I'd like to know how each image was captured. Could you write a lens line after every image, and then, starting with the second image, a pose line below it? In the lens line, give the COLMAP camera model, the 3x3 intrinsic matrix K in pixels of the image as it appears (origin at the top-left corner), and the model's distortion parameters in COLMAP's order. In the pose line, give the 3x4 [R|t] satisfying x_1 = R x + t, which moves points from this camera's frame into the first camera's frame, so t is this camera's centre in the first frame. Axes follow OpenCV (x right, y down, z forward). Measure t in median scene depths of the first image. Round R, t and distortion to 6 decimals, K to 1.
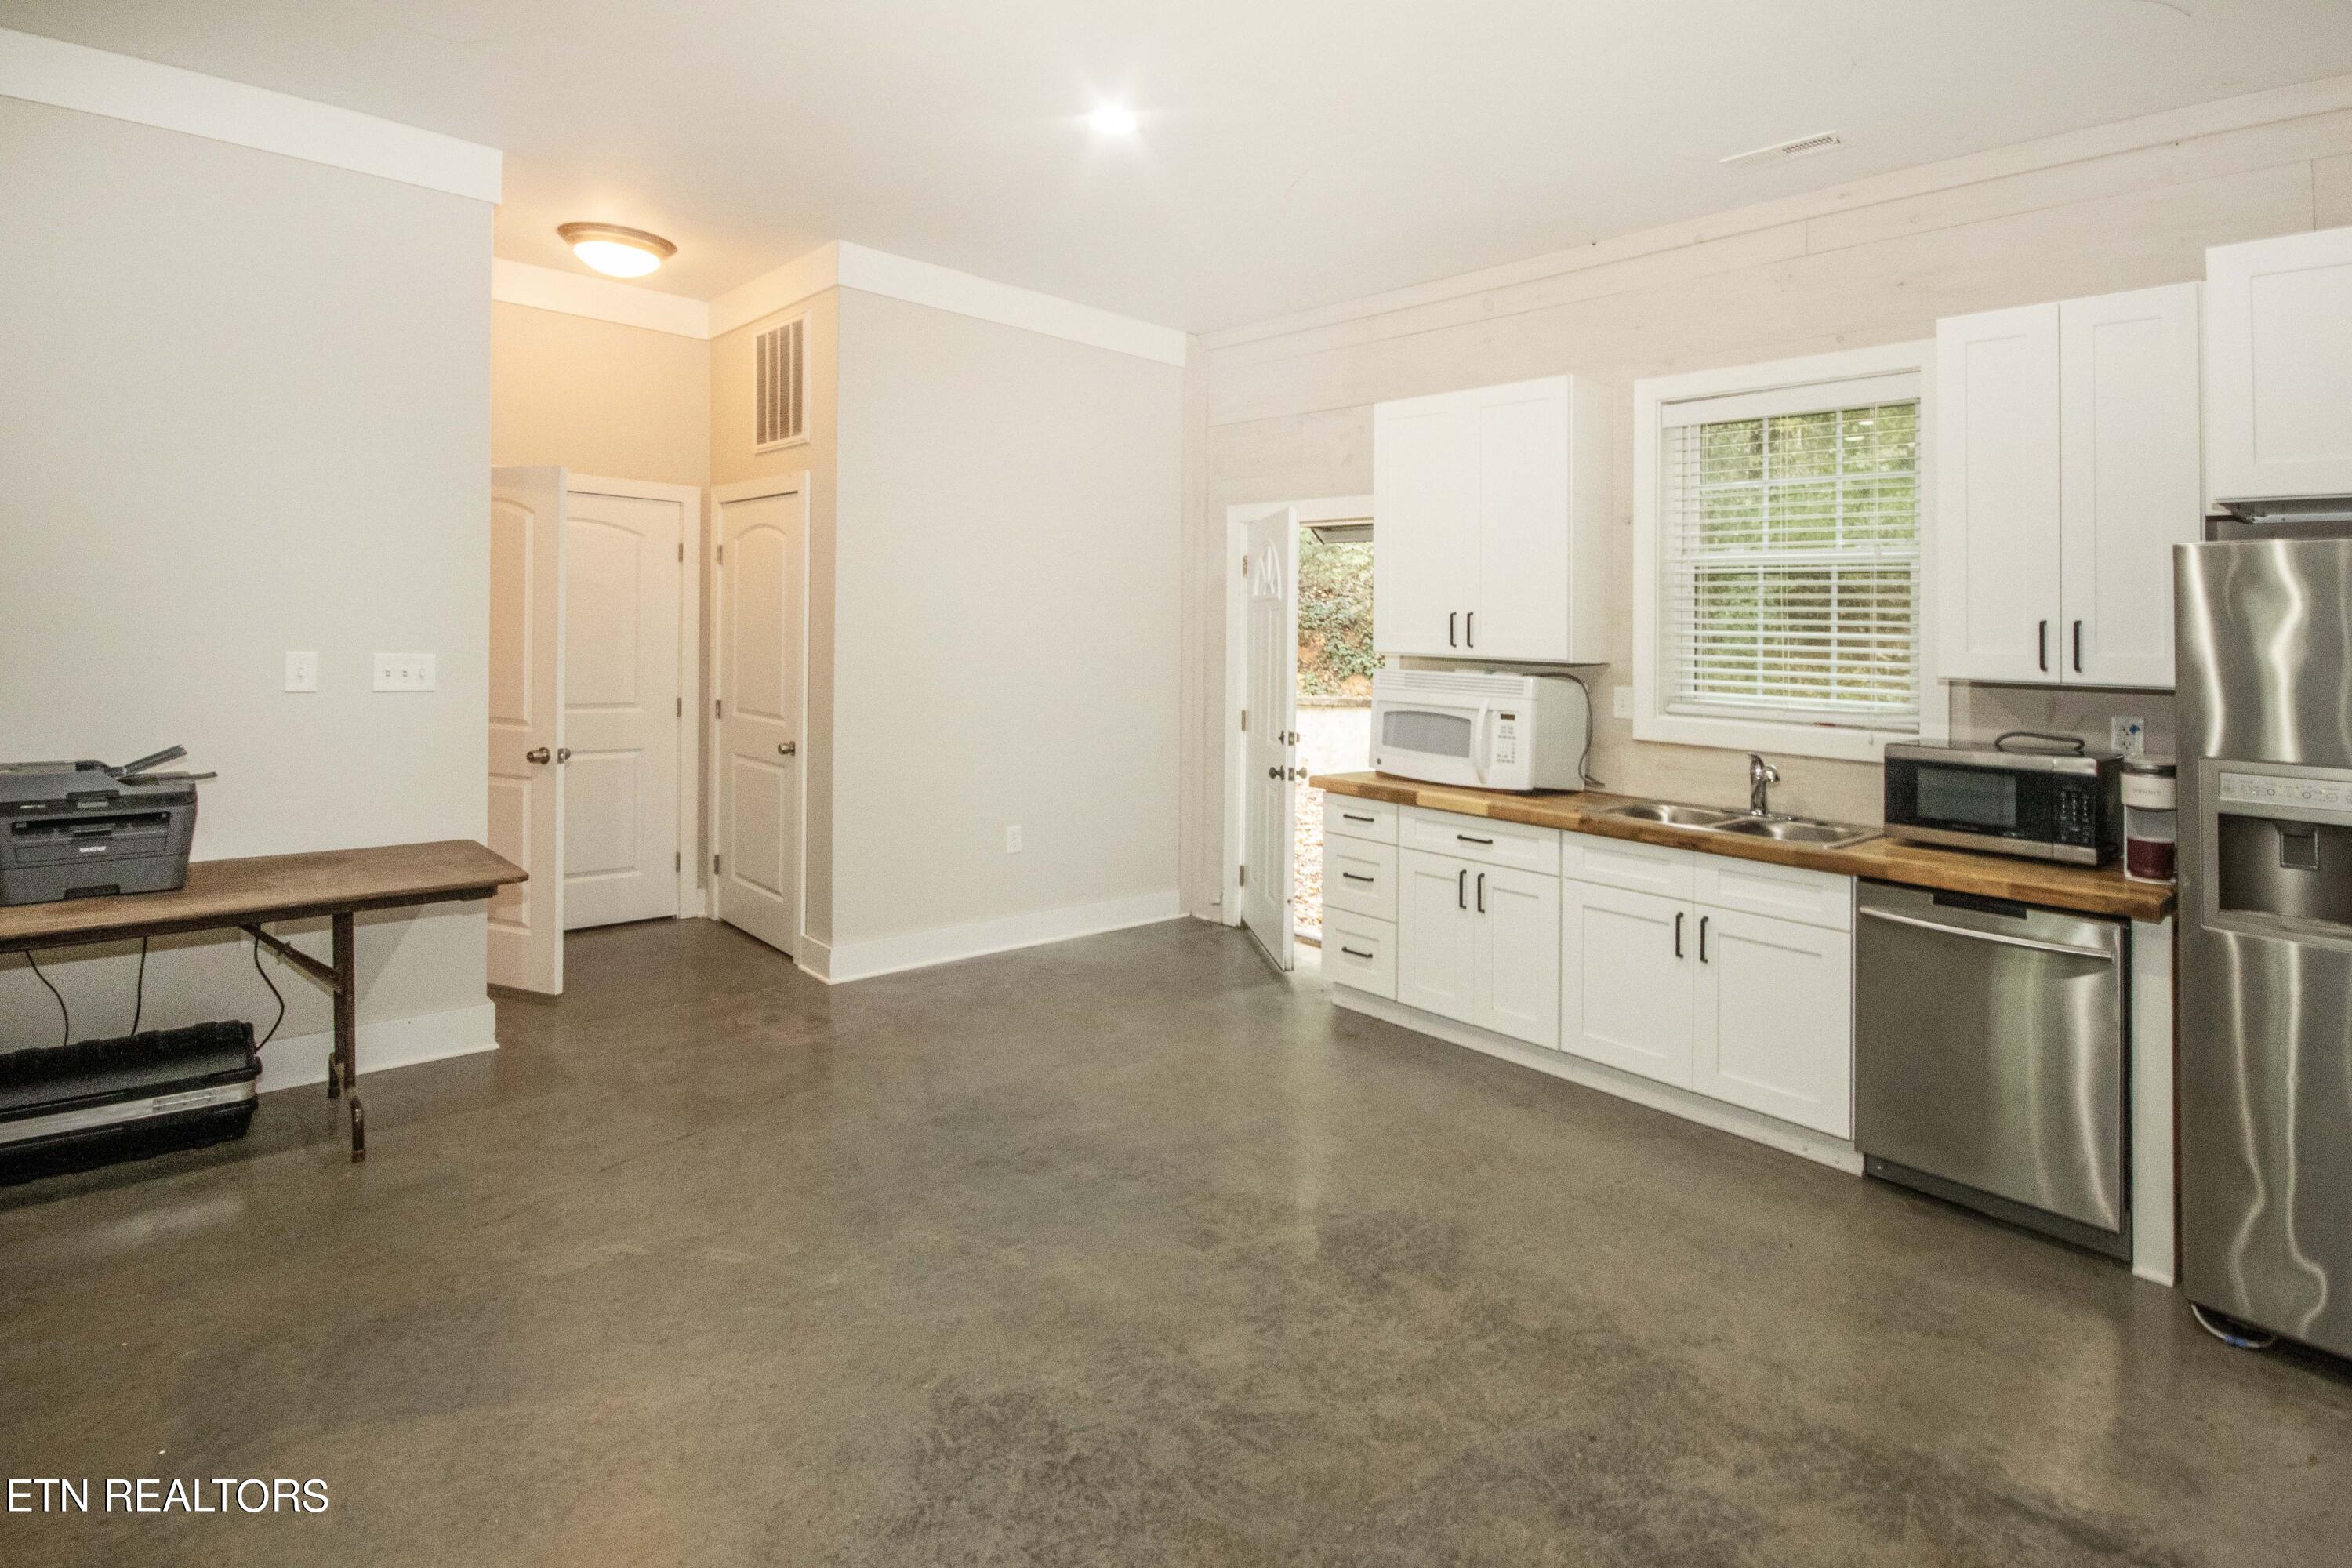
lens RADIAL K [[1145.6, 0, 1182.2], [0, 1145.6, 662.6], [0, 0, 1]] dist [0.010403, -0.000123]
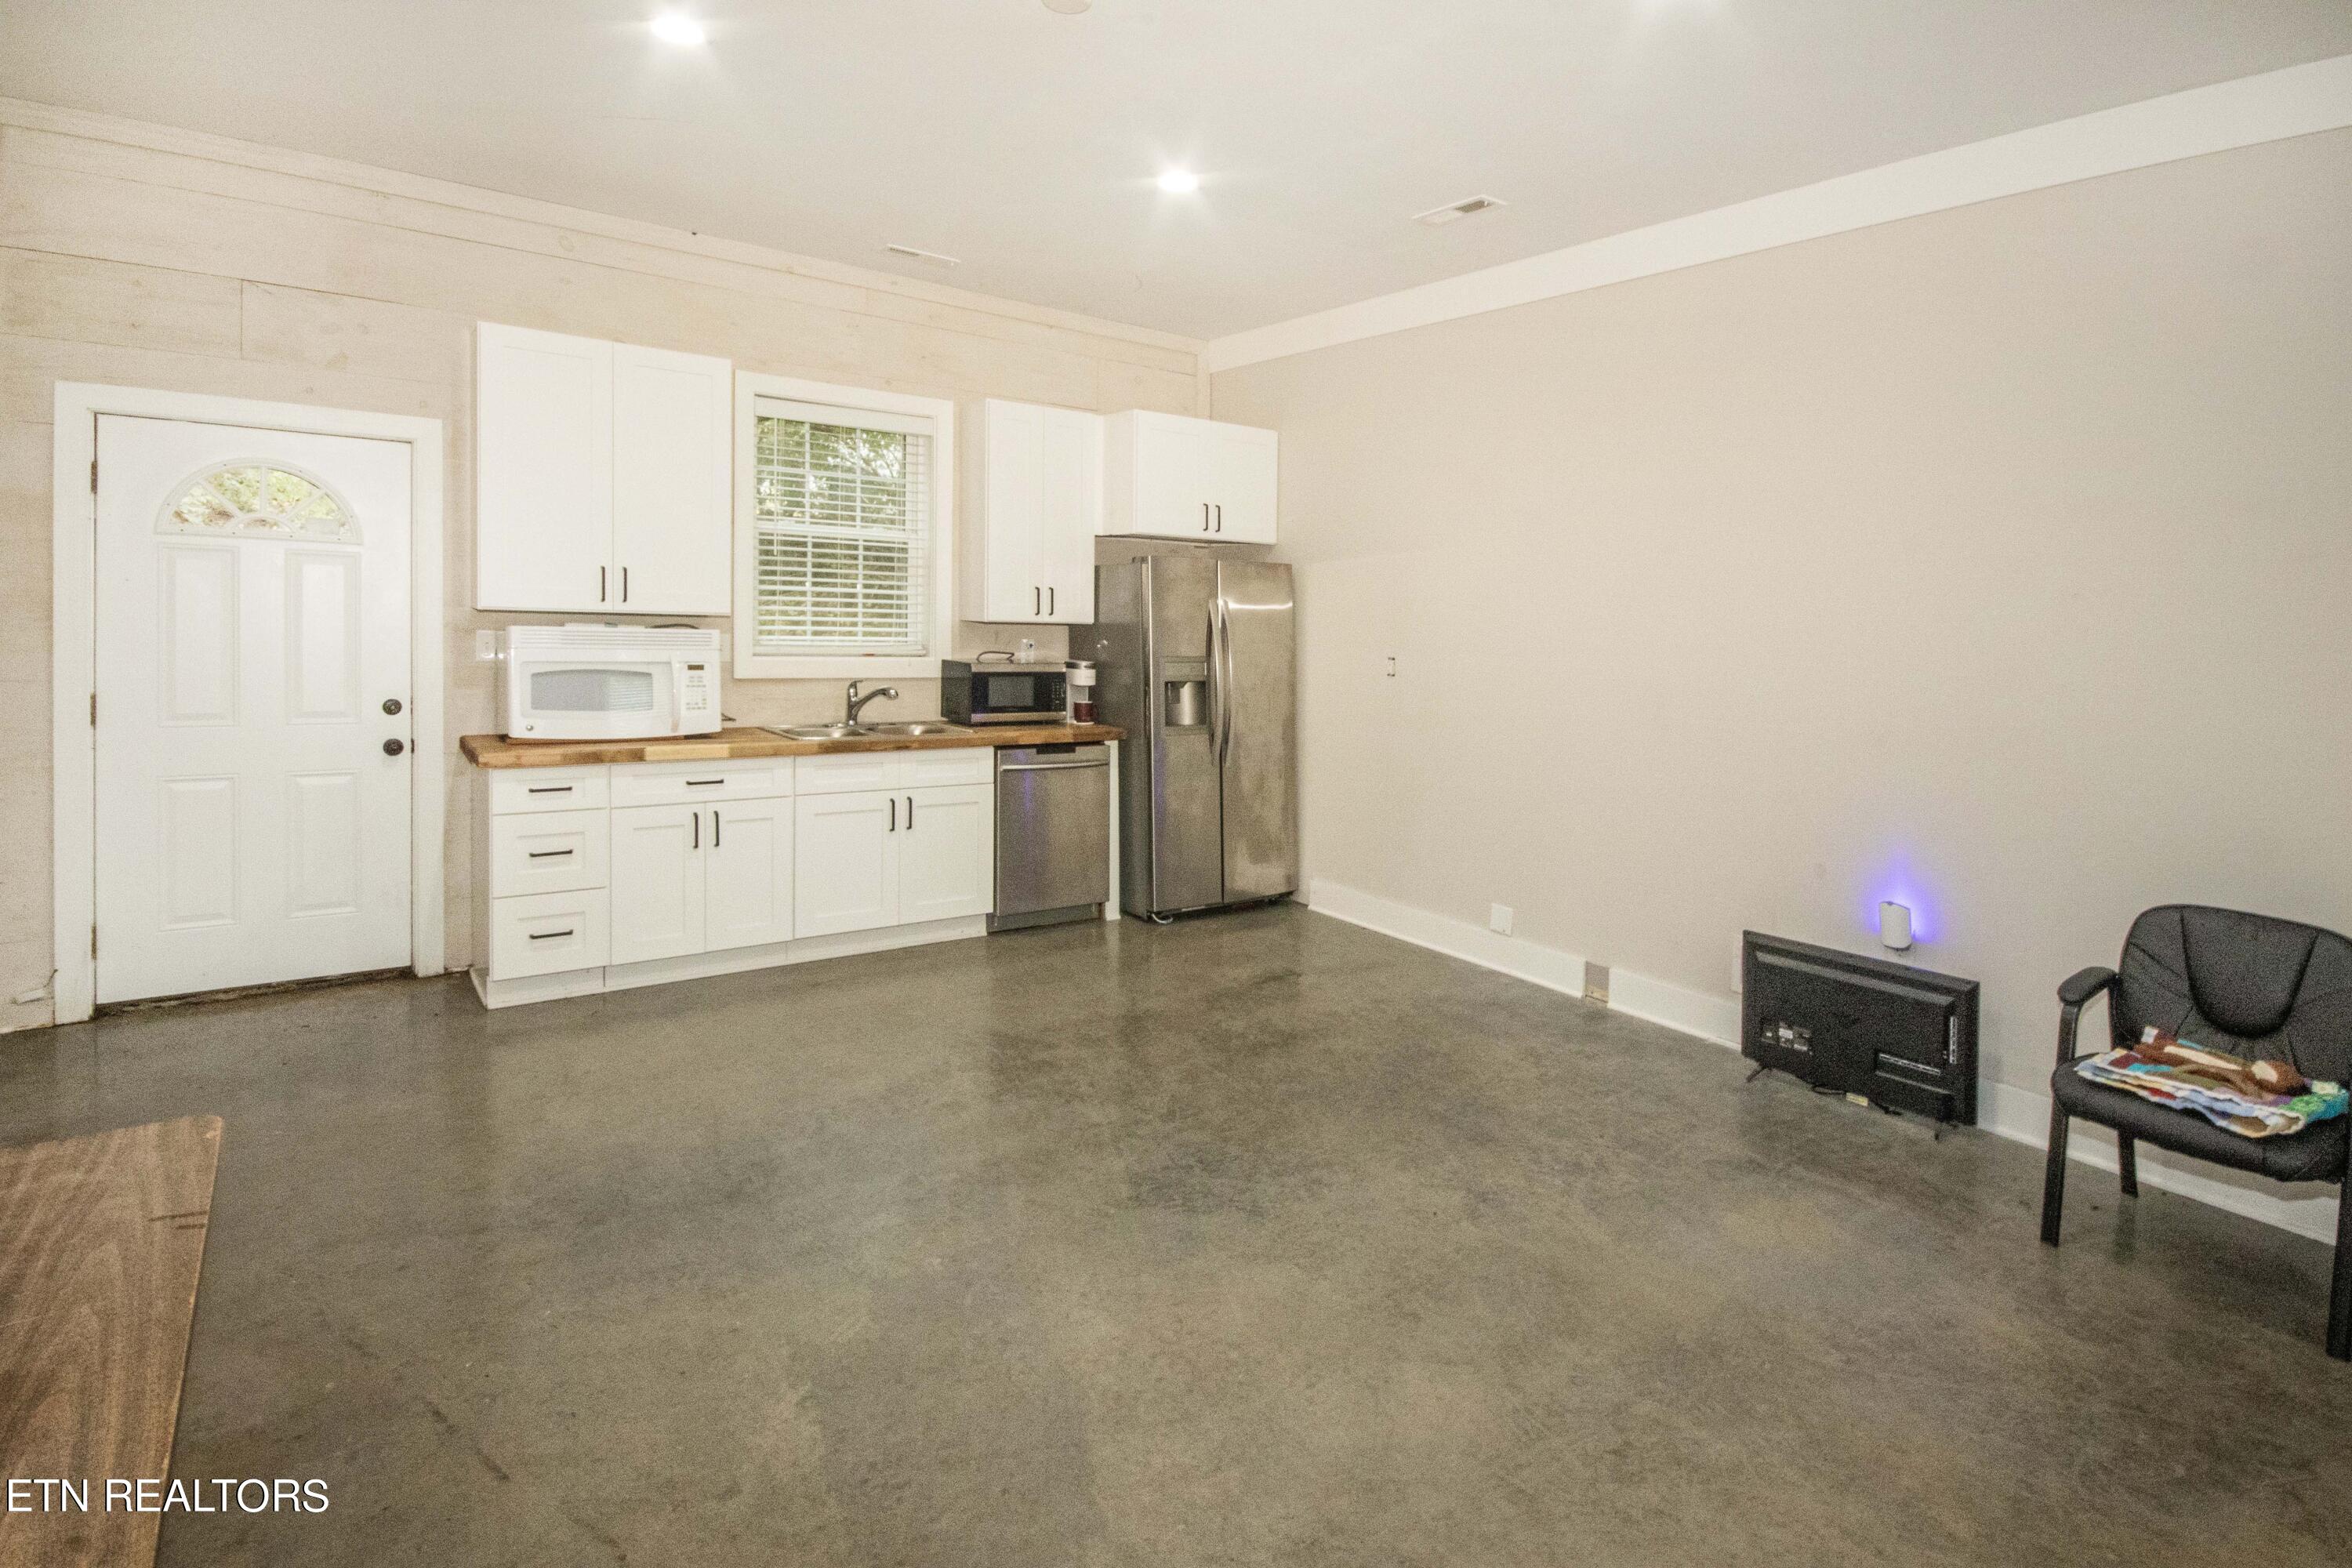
lens RADIAL K [[1267.3, 0, 1176.5], [0, 1267.3, 640.6], [0, 0, 1]] dist [-0.003751, 0.000072]
pose [[0.105266, -0.045424, 0.993406, -1.019490], [0.000643, 0.998959, 0.045610, -0.037608], [-0.994444, -0.004162, 0.105185, 0.514081]]
